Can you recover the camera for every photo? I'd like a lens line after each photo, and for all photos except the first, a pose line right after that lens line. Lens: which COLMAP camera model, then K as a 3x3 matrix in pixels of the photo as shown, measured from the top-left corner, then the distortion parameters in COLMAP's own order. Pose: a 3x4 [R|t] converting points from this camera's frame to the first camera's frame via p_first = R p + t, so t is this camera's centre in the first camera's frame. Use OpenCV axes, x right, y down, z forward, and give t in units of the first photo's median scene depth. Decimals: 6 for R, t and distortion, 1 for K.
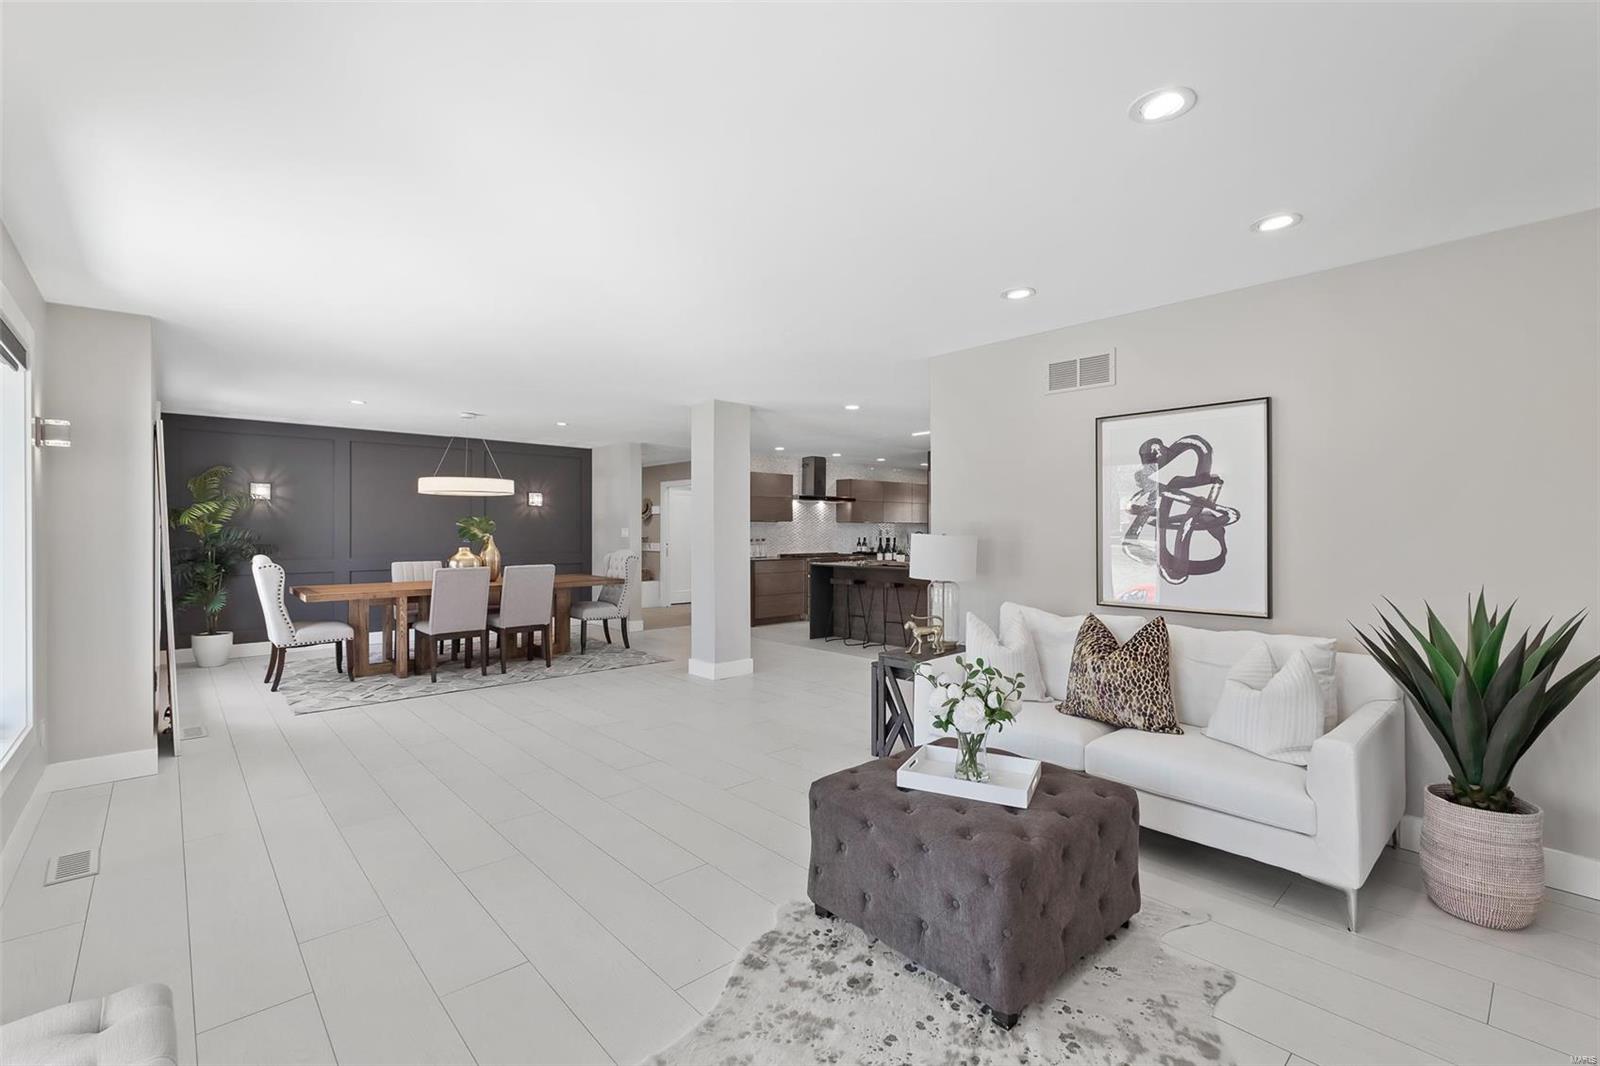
lens RADIAL K [[712.1, 0, 802.0], [0, 712.1, 536.0], [0, 0, 1]] dist [0.001448, 0.000275]
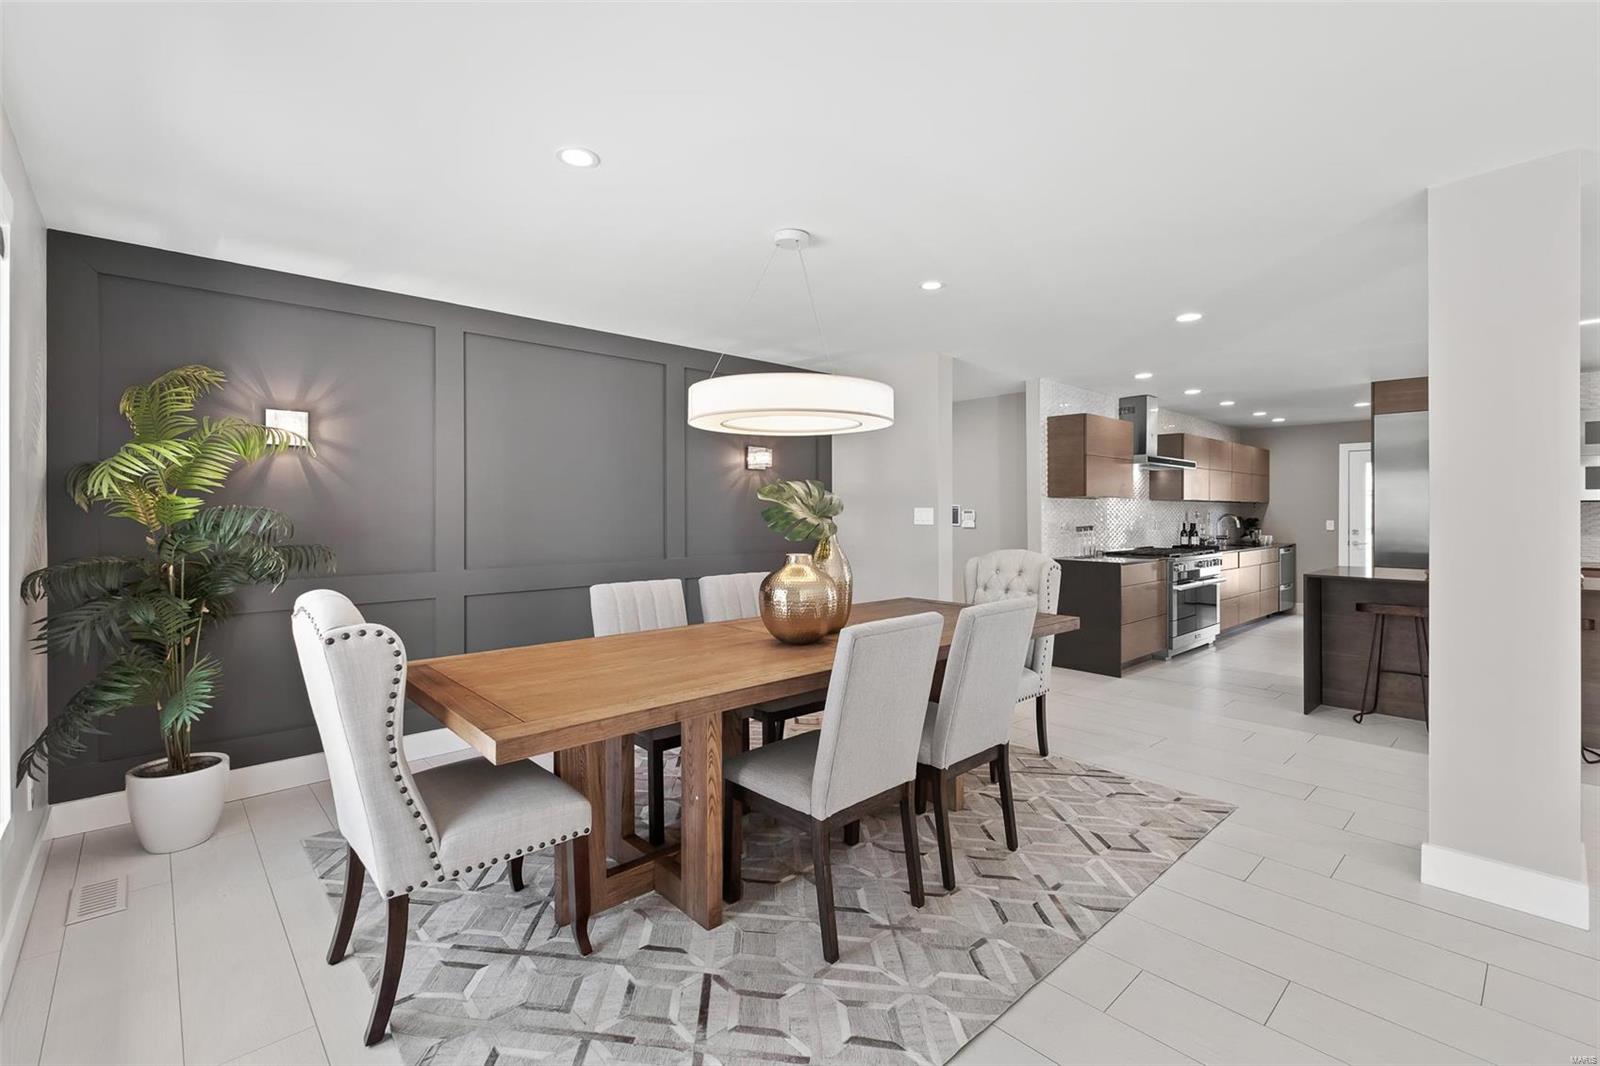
lens RADIAL K [[712.1, 0, 797.5], [0, 712.1, 520.6], [0, 0, 1]] dist [0.001448, 0.000275]
pose [[0.999938, -0.000857, 0.011103, -0.473527], [0.000810, 0.999991, 0.004258, -0.005141], [-0.011107, -0.004249, 0.999929, 0.583799]]
